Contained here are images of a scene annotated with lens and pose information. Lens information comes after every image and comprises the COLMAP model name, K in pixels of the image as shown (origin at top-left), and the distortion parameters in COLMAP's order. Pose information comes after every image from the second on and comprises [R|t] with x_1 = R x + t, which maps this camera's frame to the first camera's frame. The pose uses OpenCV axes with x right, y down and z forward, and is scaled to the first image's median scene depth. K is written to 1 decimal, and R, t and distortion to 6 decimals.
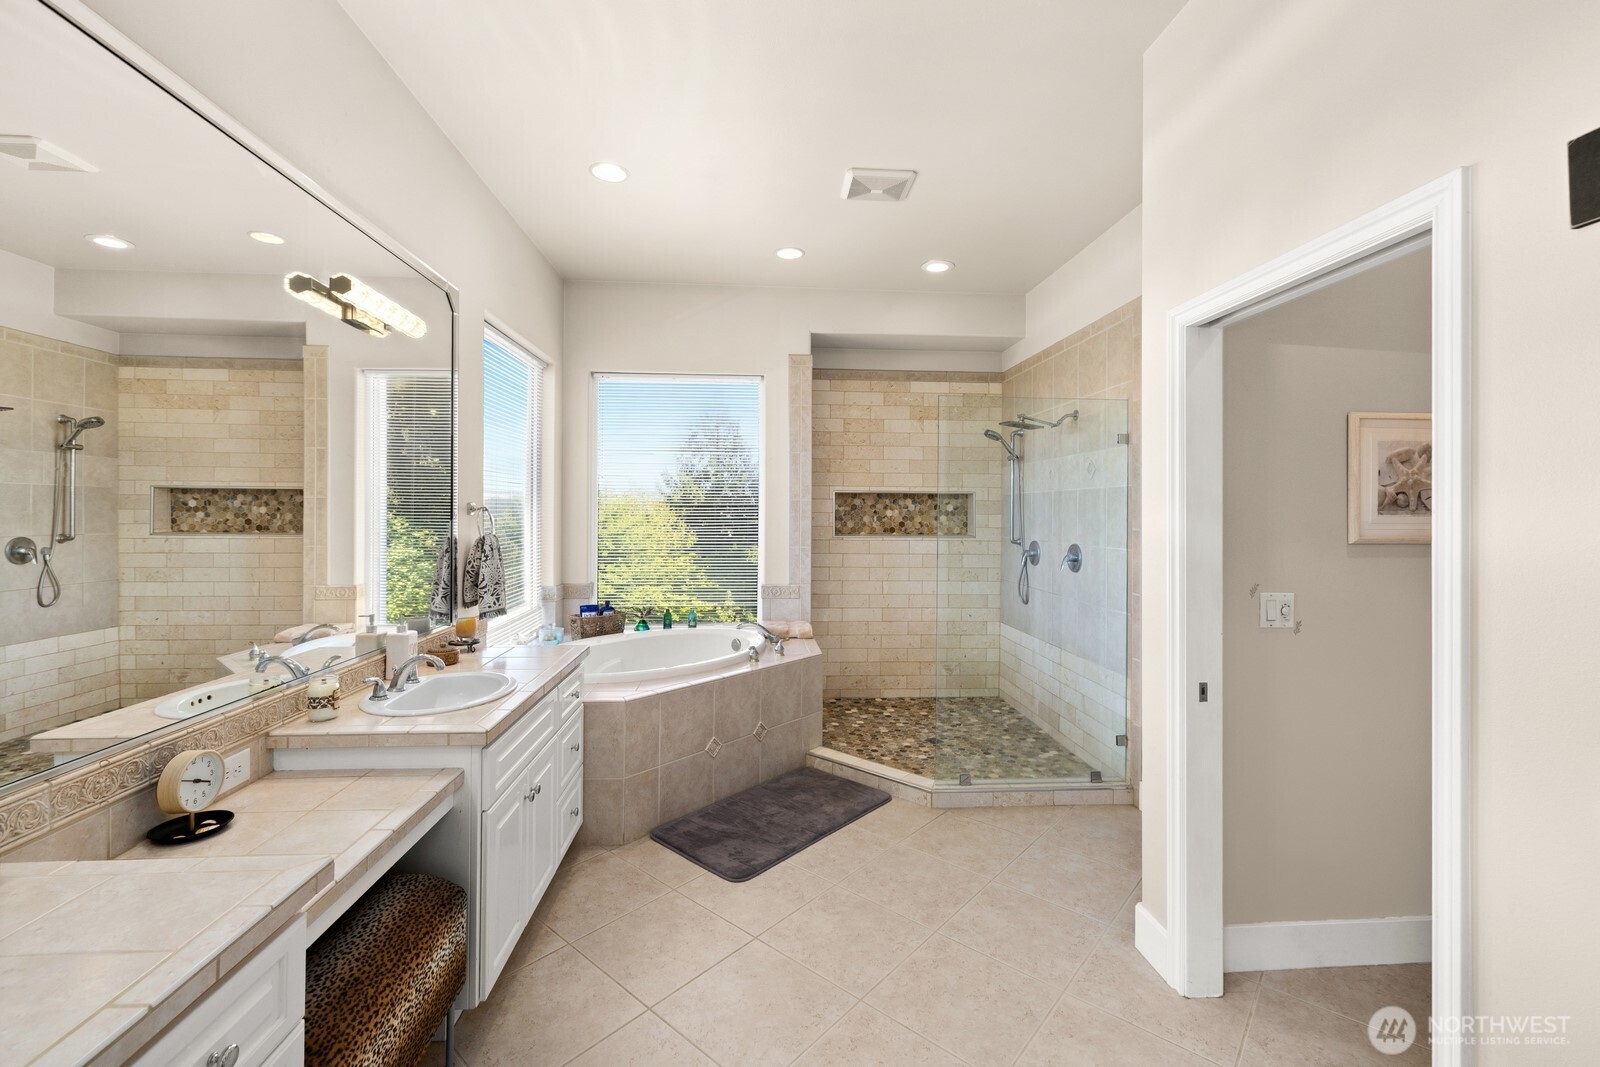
lens RADIAL K [[684.7, 0, 801.2], [0, 684.7, 506.2], [0, 0, 1]] dist [-0.000681, -0.000004]
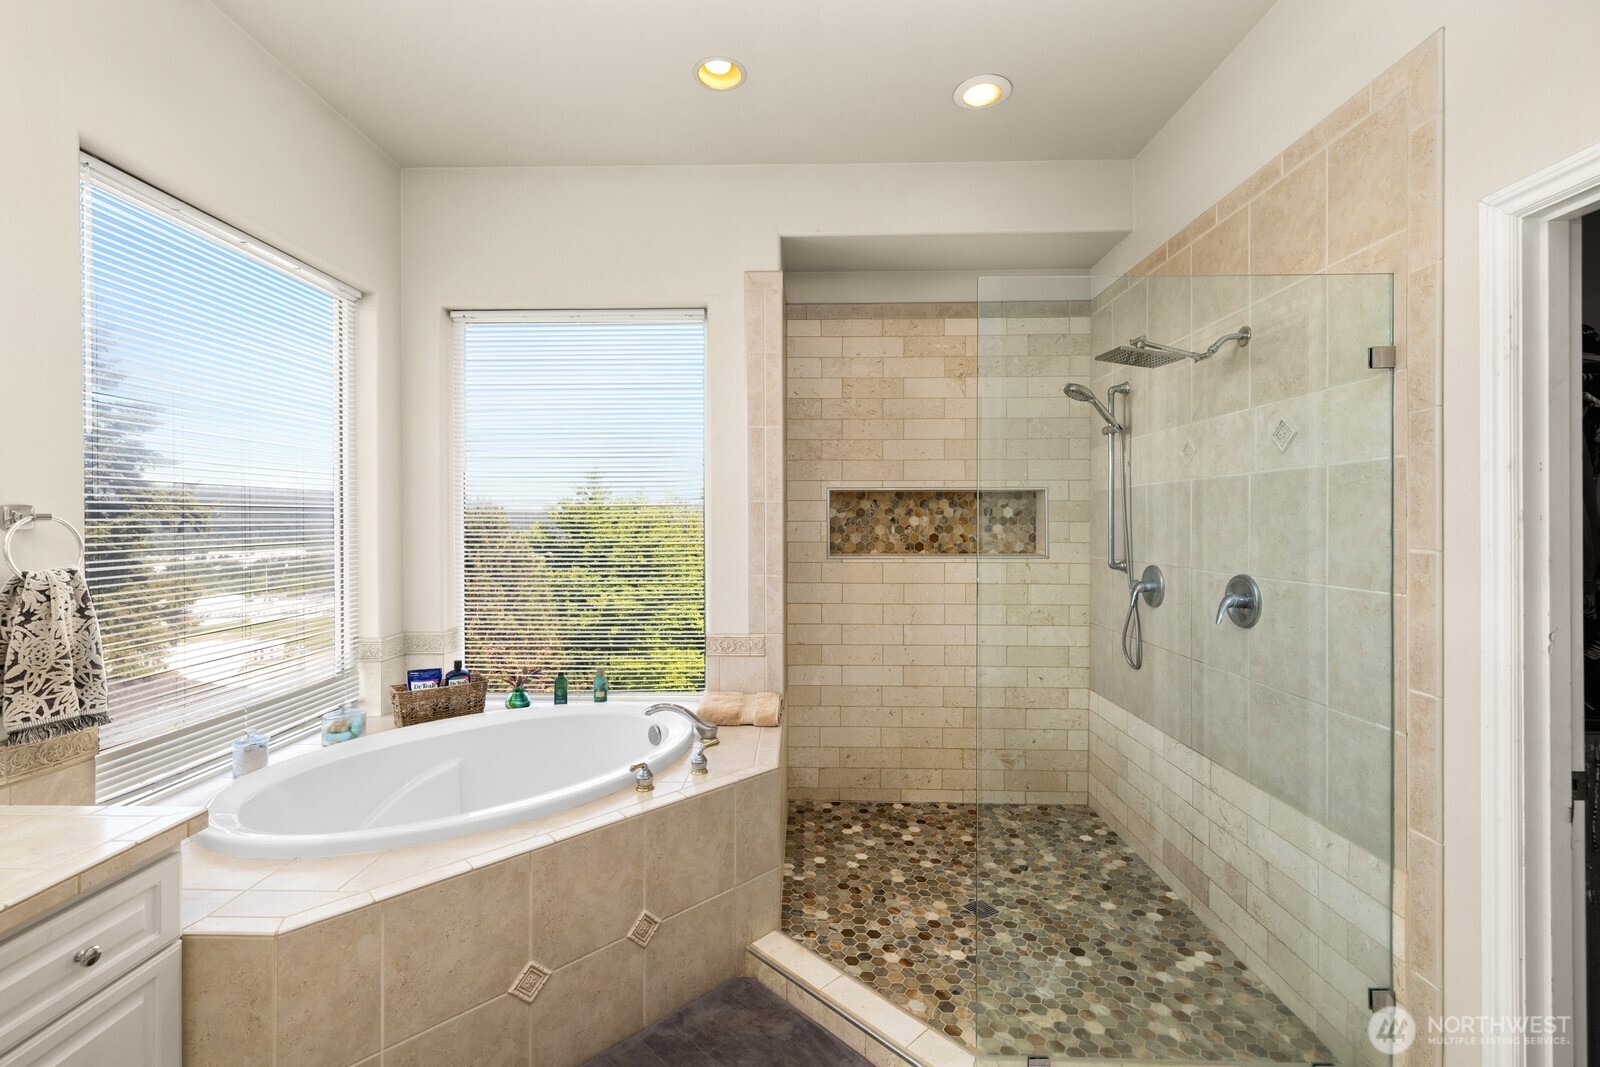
lens RADIAL K [[683.7, 0, 793.7], [0, 683.7, 520.9], [0, 0, 1]] dist [0.001765, 0.000136]
pose [[0.995320, -0.007441, -0.096348, 0.086812], [0.008081, 0.999948, 0.006252, 0.005431], [0.096296, -0.007002, 0.995328, 0.376293]]
